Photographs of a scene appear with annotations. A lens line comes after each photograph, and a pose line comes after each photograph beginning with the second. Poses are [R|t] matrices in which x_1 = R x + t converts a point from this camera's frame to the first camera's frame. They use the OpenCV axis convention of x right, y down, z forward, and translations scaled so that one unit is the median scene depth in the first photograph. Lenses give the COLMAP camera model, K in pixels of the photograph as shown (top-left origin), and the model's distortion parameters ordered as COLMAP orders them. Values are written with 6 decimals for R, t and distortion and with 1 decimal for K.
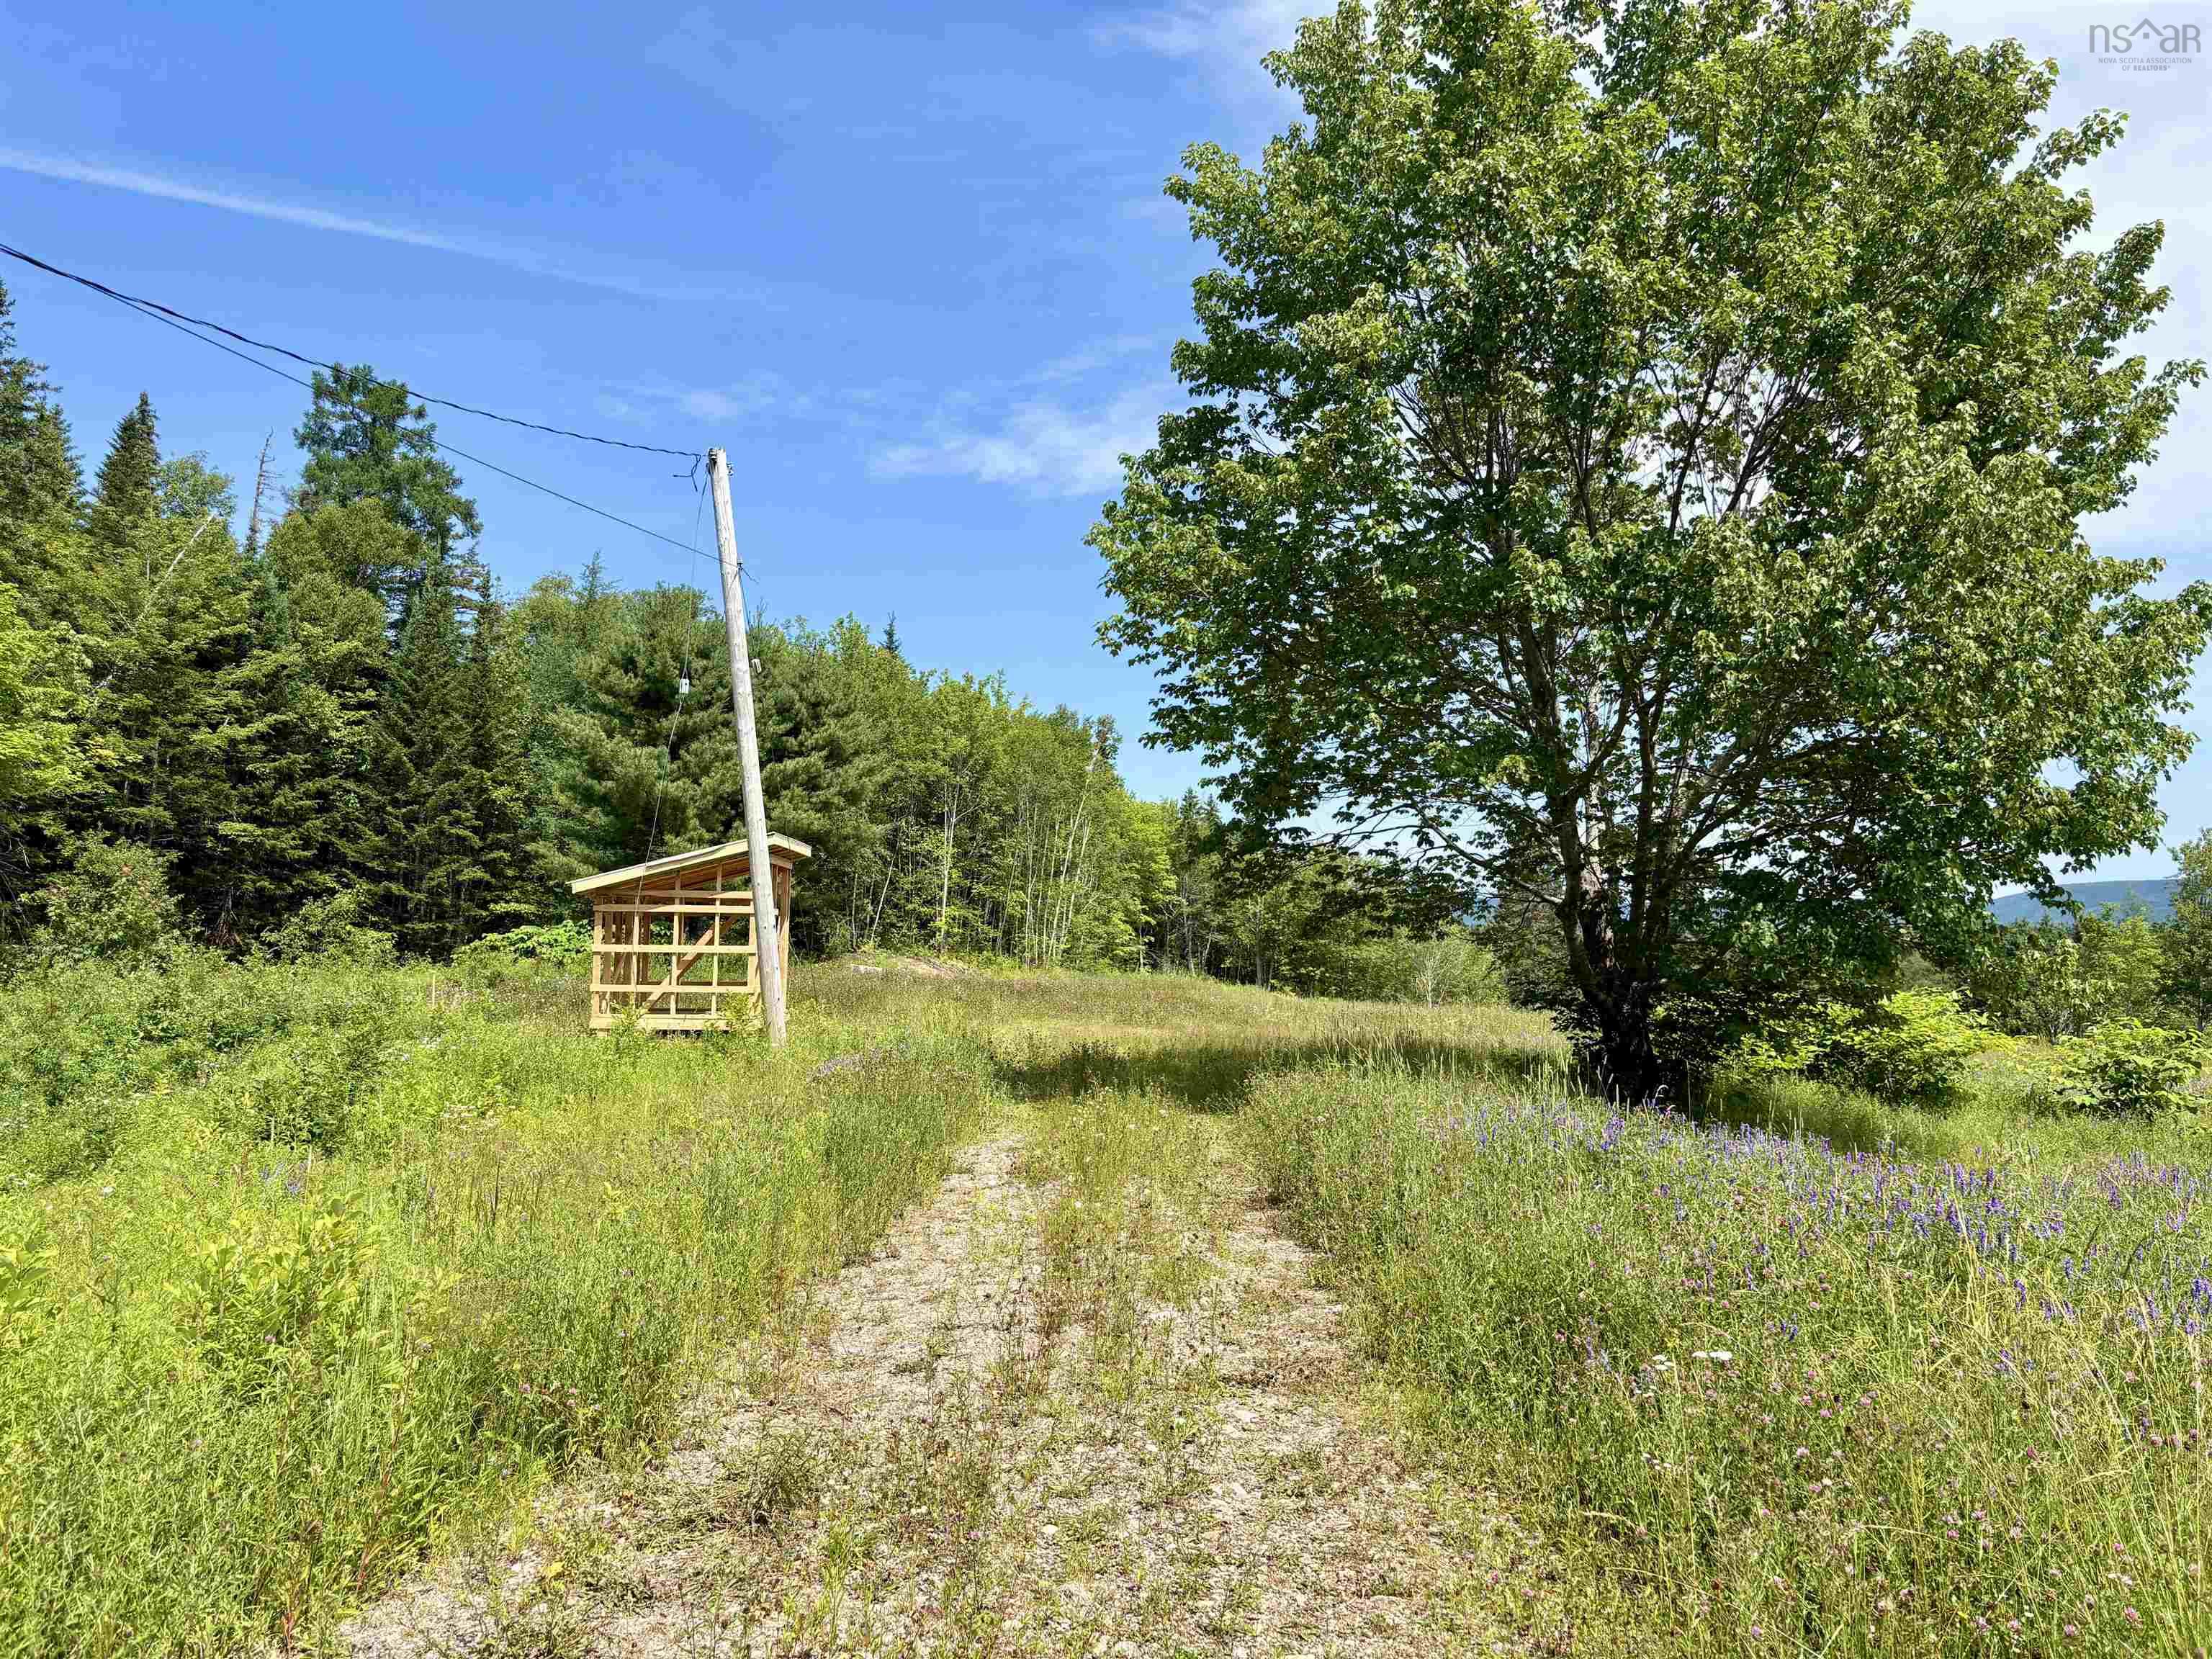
lens RADIAL K [[1662.3, 0, 1102.6], [0, 1662.3, 824.5], [0, 0, 1]] dist [0.034940, -0.042311]
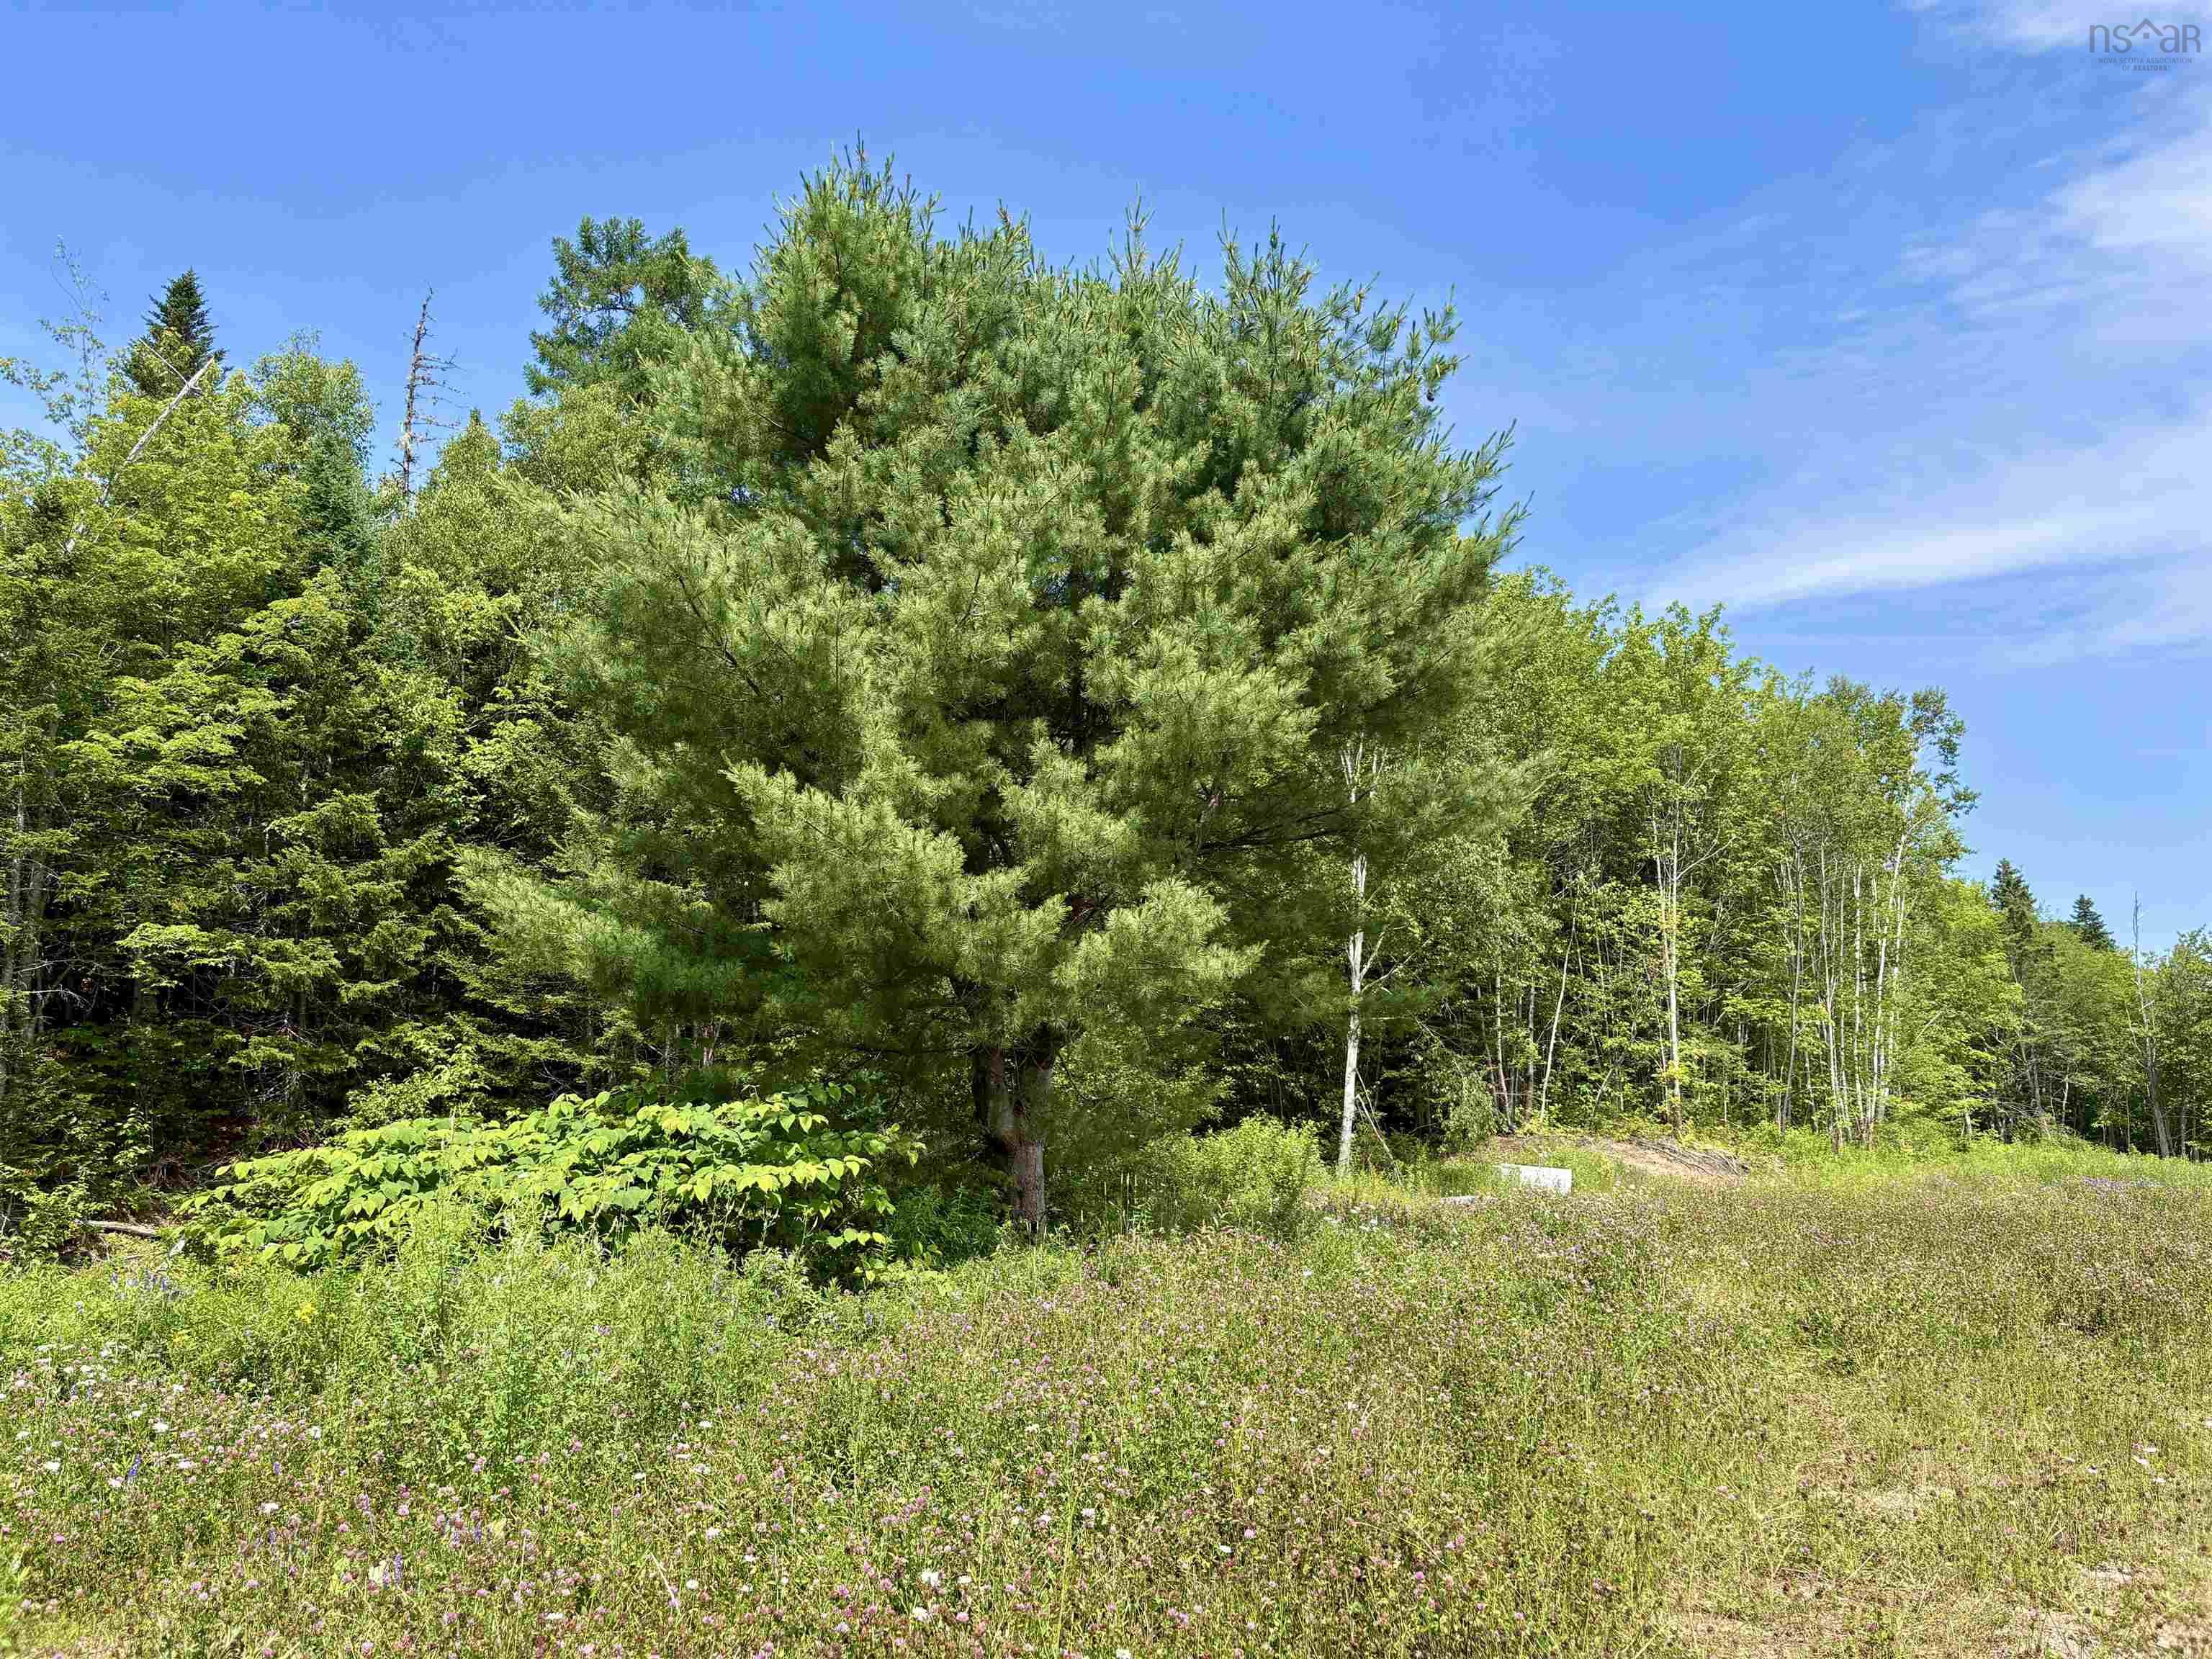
lens RADIAL K [[1662.3, 0, 1112.3], [0, 1662.3, 827.8], [0, 0, 1]] dist [0.034940, -0.042311]
pose [[0.923612, -0.106926, -0.368112, -0.021067], [0.070285, 0.991266, -0.111585, 0.010600], [0.376829, 0.077188, 0.923061, 0.157840]]
